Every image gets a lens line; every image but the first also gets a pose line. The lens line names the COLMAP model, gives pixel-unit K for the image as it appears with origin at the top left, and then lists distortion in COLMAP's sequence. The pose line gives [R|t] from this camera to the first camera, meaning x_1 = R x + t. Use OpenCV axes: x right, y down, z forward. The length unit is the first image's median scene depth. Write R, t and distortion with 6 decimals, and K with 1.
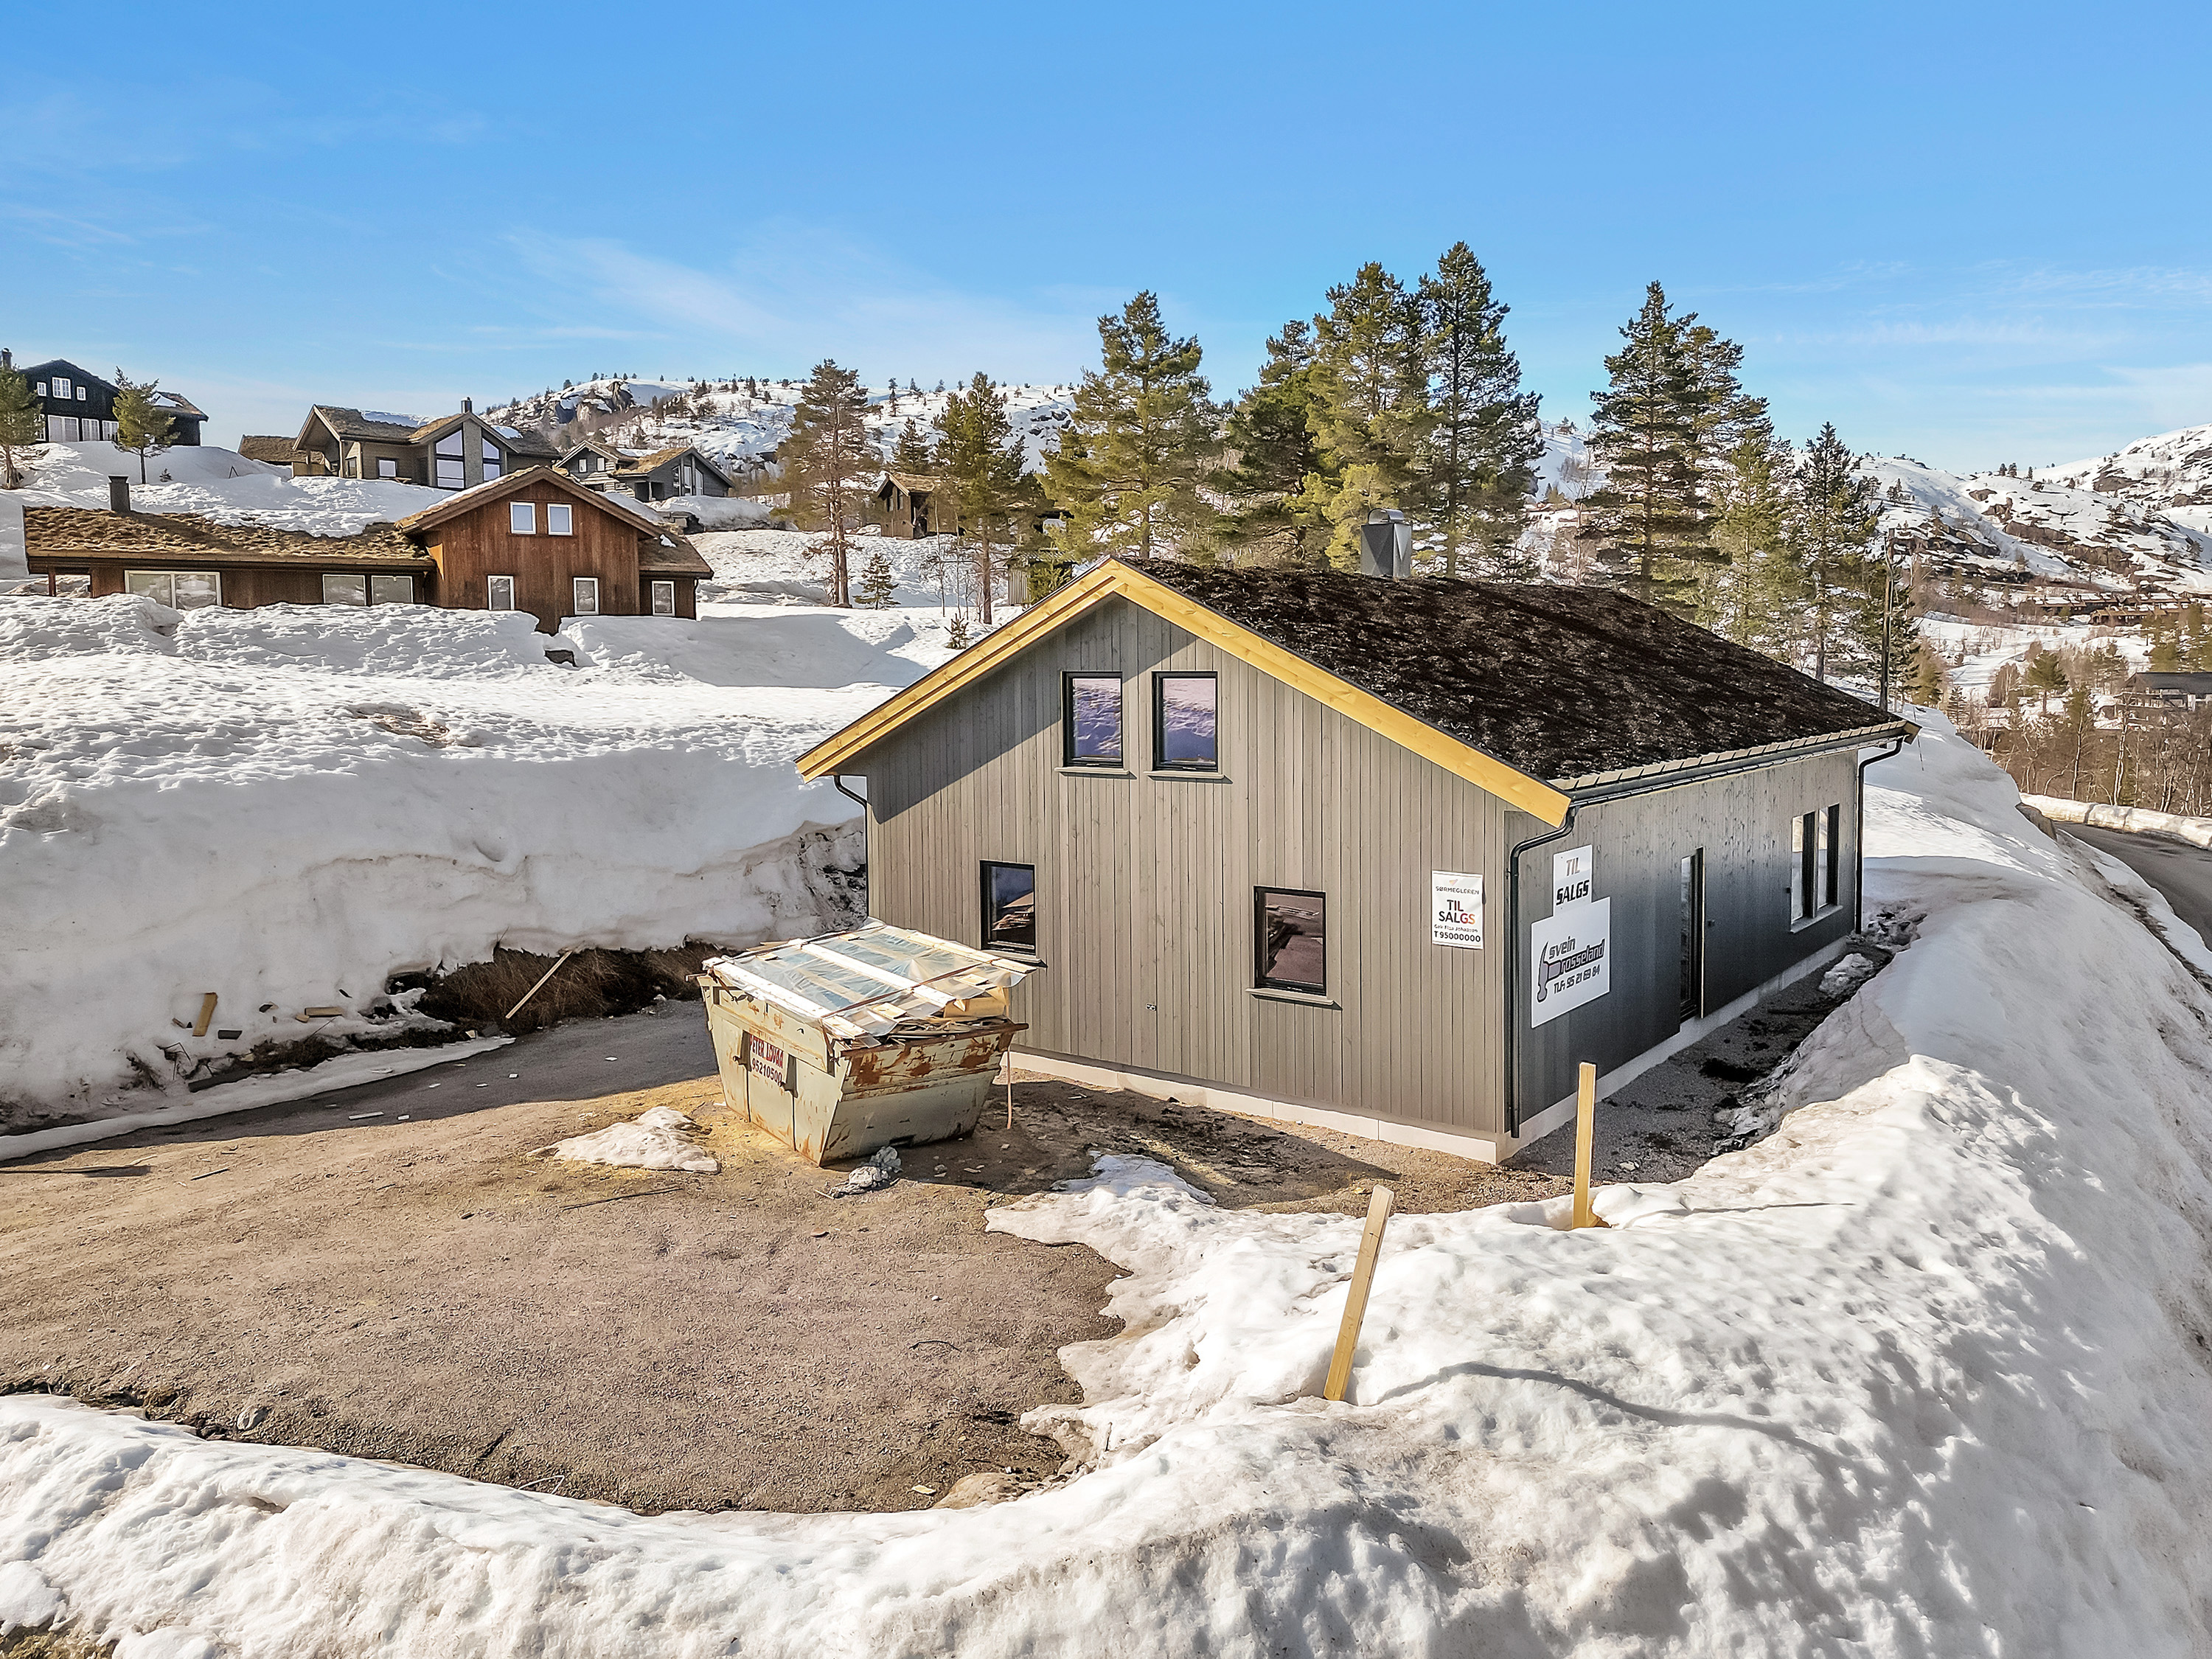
lens RADIAL K [[1591.2, 0, 1104.2], [0, 1591.2, 763.3], [0, 0, 1]] dist [0.084973, -0.088589]
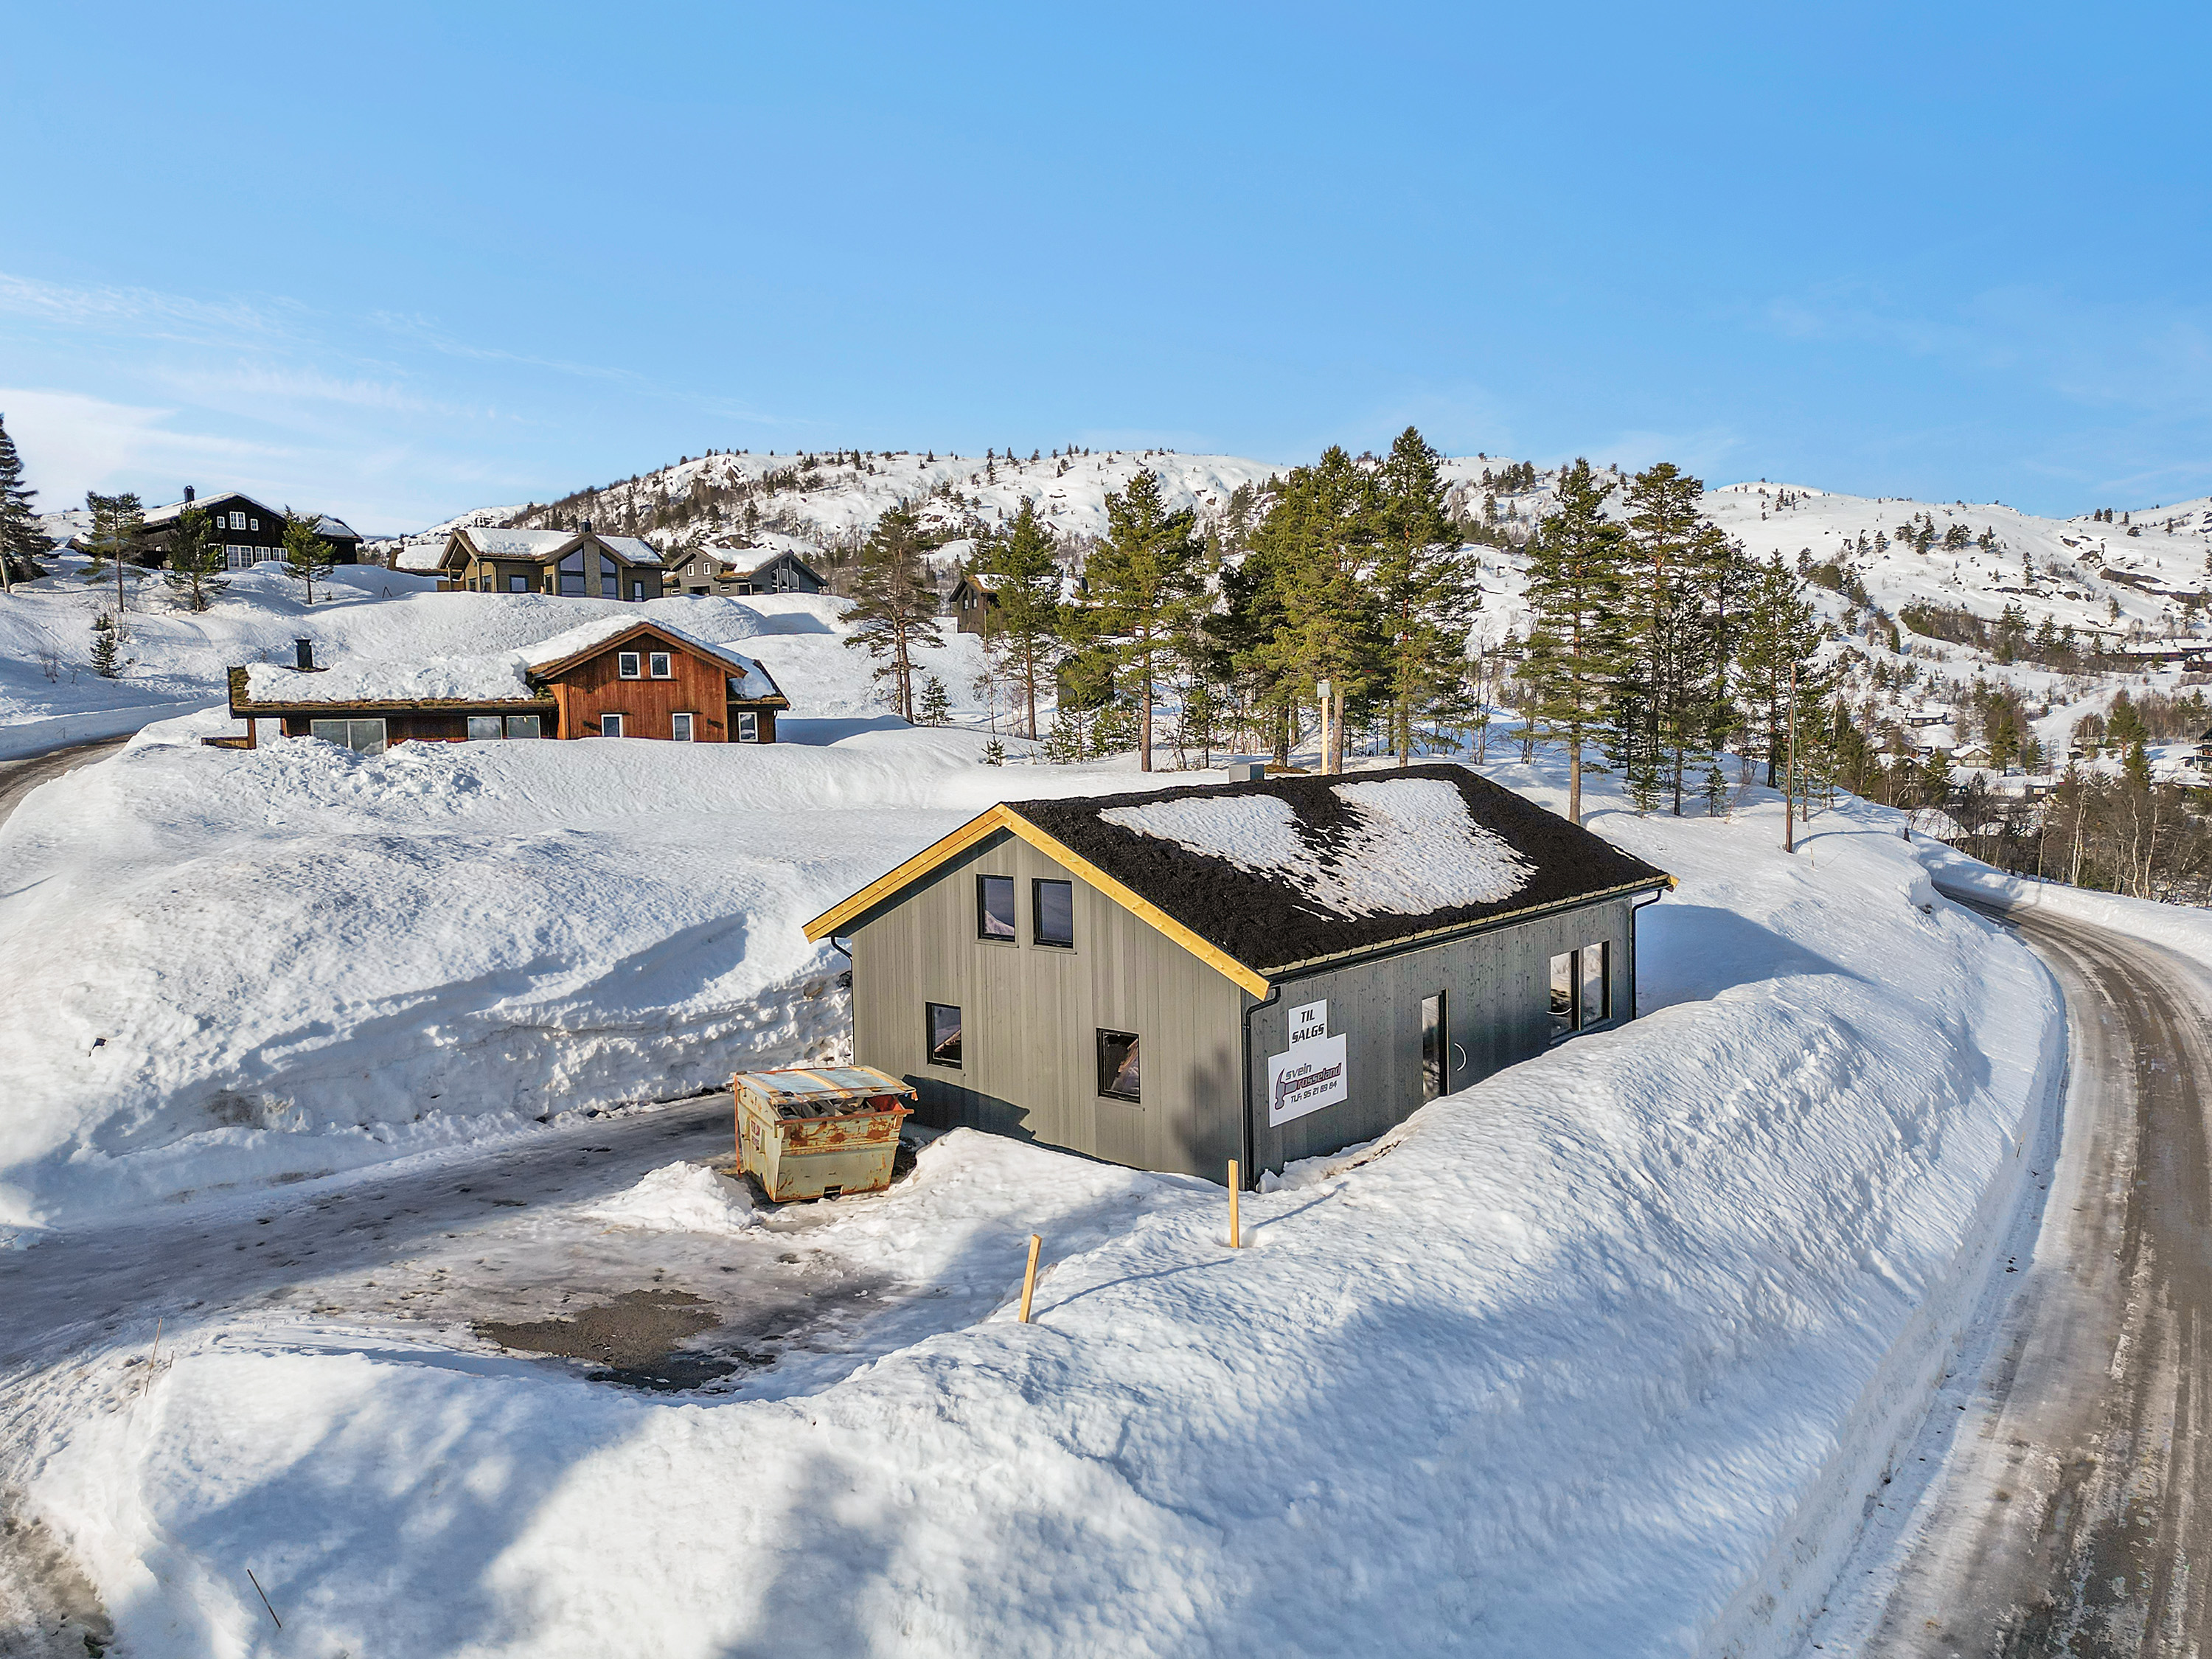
lens RADIAL K [[1547.4, 0, 1106.0], [0, 1547.4, 829.5], [0, 0, 1]] dist [0.090429, -0.090242]
pose [[0.998091, -0.007384, -0.061325, 0.146122], [0.008016, 0.999917, 0.010063, -0.092210], [0.061245, -0.010536, 0.998067, -0.326107]]
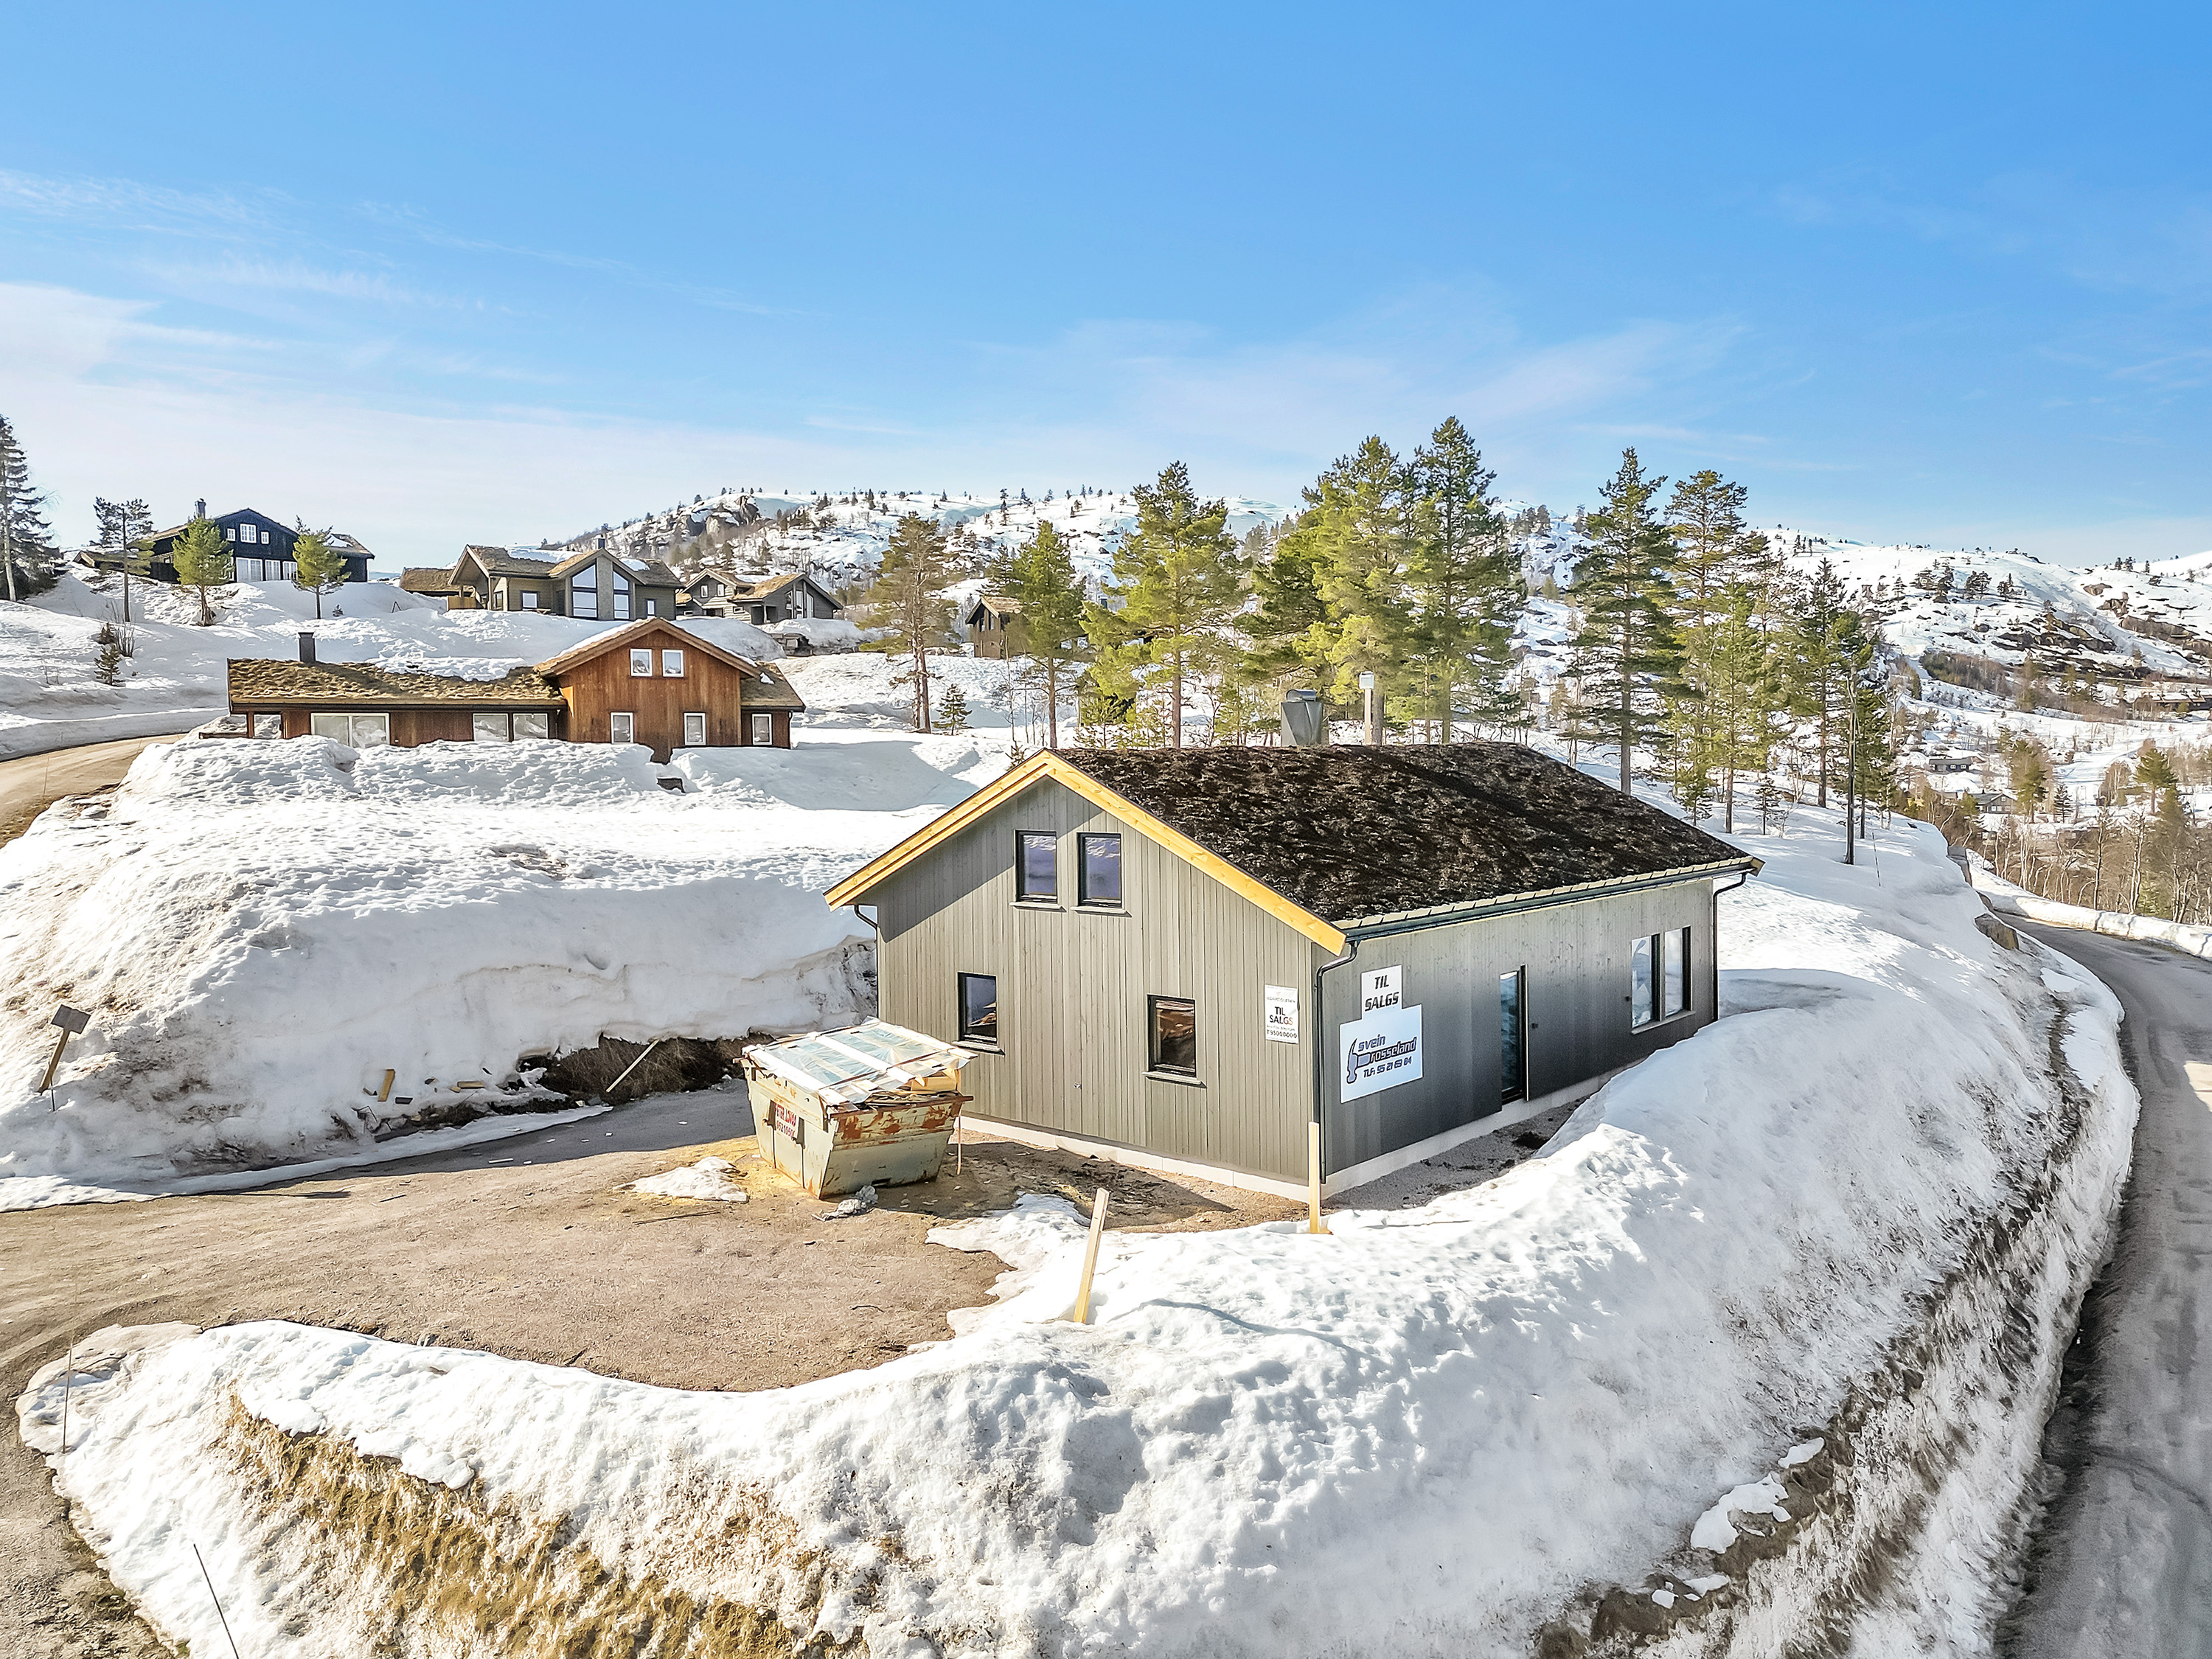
lens RADIAL K [[1560.3, 0, 1105.2], [0, 1560.3, 807.7], [0, 0, 1]] dist [0.095021, -0.106872]
pose [[0.997703, -0.001220, -0.067736, 0.112803], [-0.000936, 0.999494, -0.031788, -0.029541], [0.067741, 0.031779, 0.997197, -0.241359]]
